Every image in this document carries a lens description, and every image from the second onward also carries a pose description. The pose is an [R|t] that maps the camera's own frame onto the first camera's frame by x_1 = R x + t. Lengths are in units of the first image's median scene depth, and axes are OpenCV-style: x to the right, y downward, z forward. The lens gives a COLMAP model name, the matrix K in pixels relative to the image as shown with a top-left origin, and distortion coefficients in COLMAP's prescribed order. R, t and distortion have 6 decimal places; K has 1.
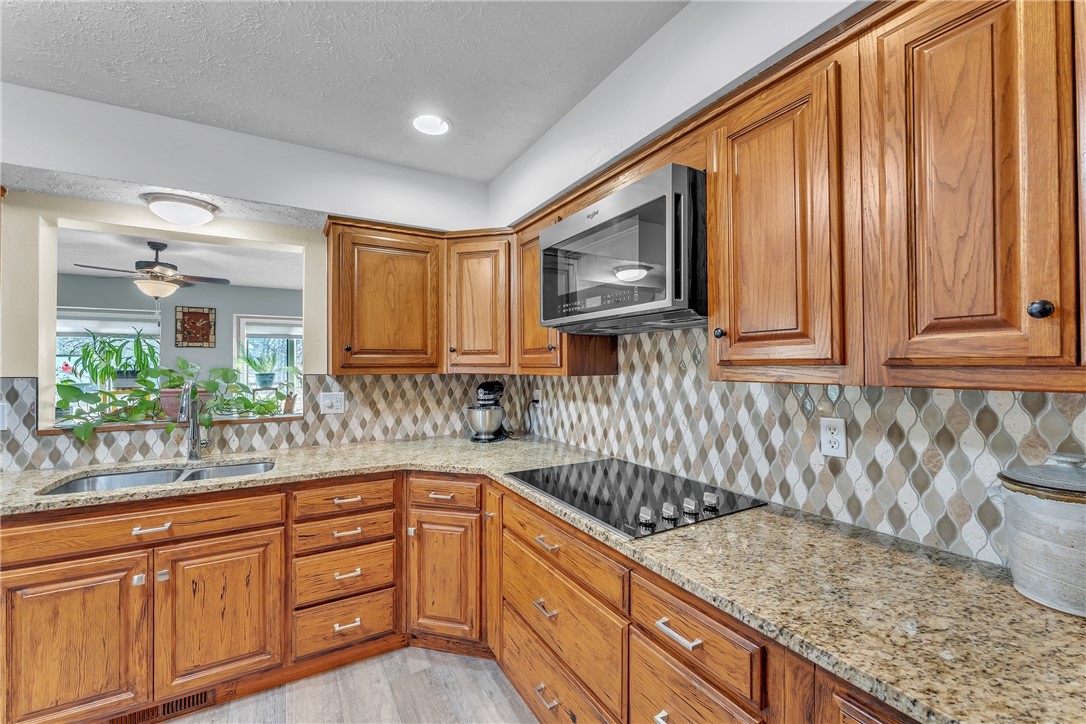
lens RADIAL K [[441.8, 0, 538.5], [0, 441.8, 361.1], [0, 0, 1]] dist [-0.001043, -0.000303]
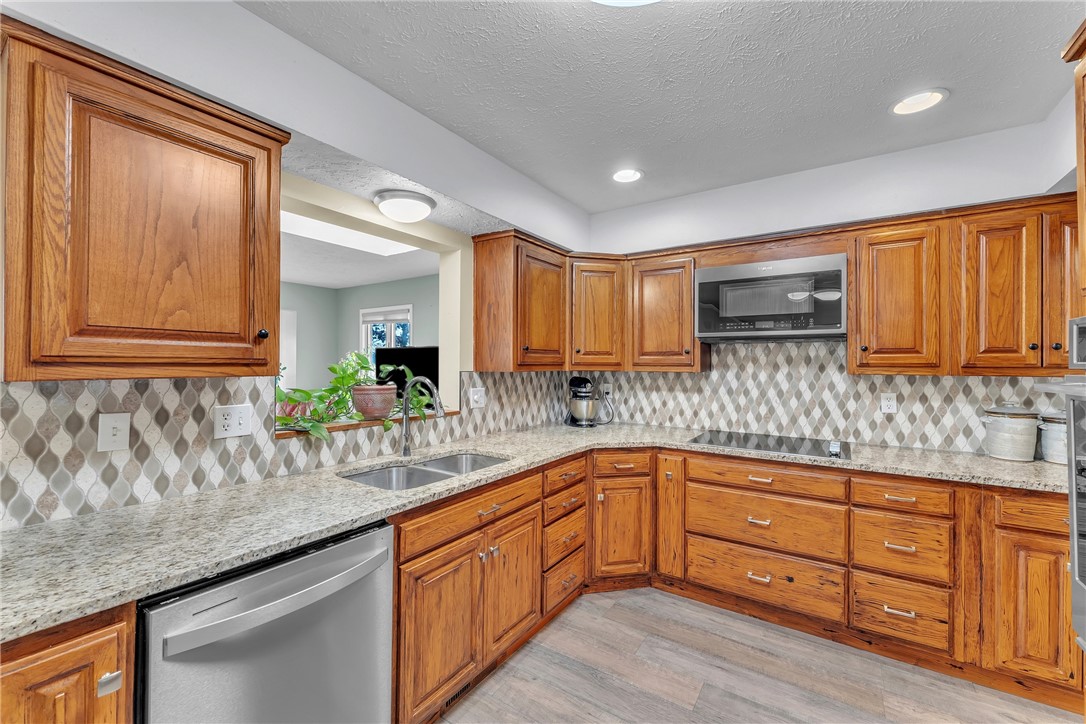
lens RADIAL K [[441.8, 0, 540.5], [0, 441.8, 360.9], [0, 0, 1]] dist [-0.001043, -0.000303]
pose [[0.896012, 0.010676, 0.443901, -1.056936], [-0.012177, 0.999926, 0.000529, 0.002898], [-0.443862, -0.005879, 0.896076, -0.039582]]
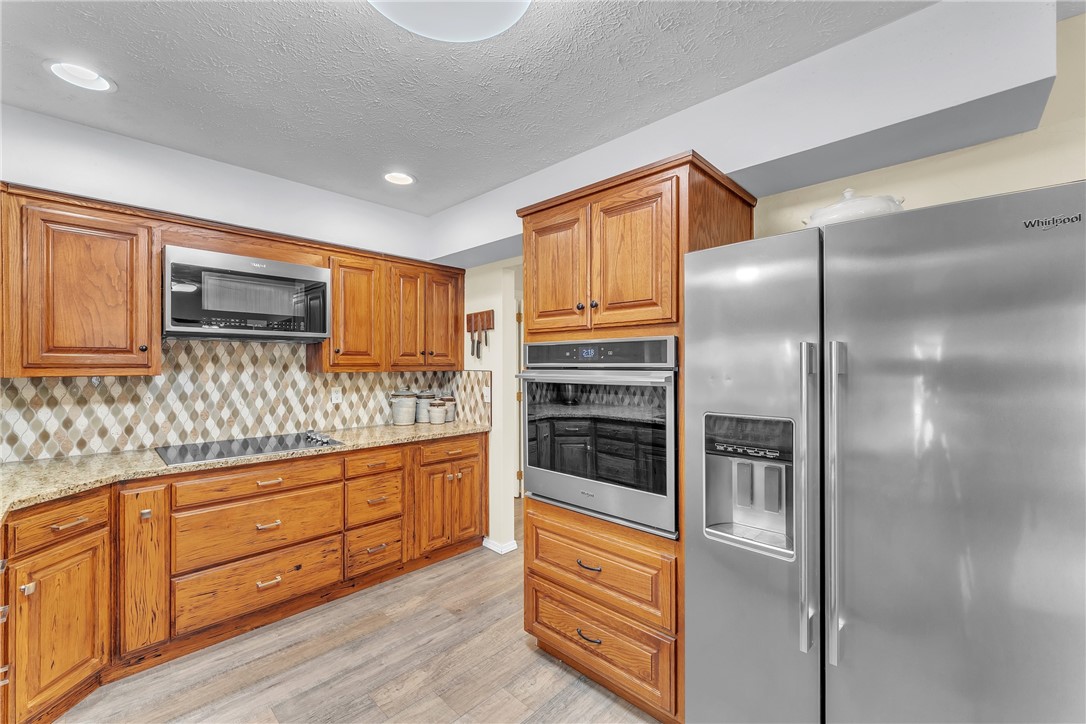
lens RADIAL K [[441.8, 0, 541.6], [0, 441.8, 367.7], [0, 0, 1]] dist [-0.001043, -0.000303]
pose [[-0.279271, -0.004658, 0.960201, -1.316646], [-0.007908, 0.999965, 0.002551, 0.004894], [-0.960180, -0.006880, -0.279298, 0.404841]]
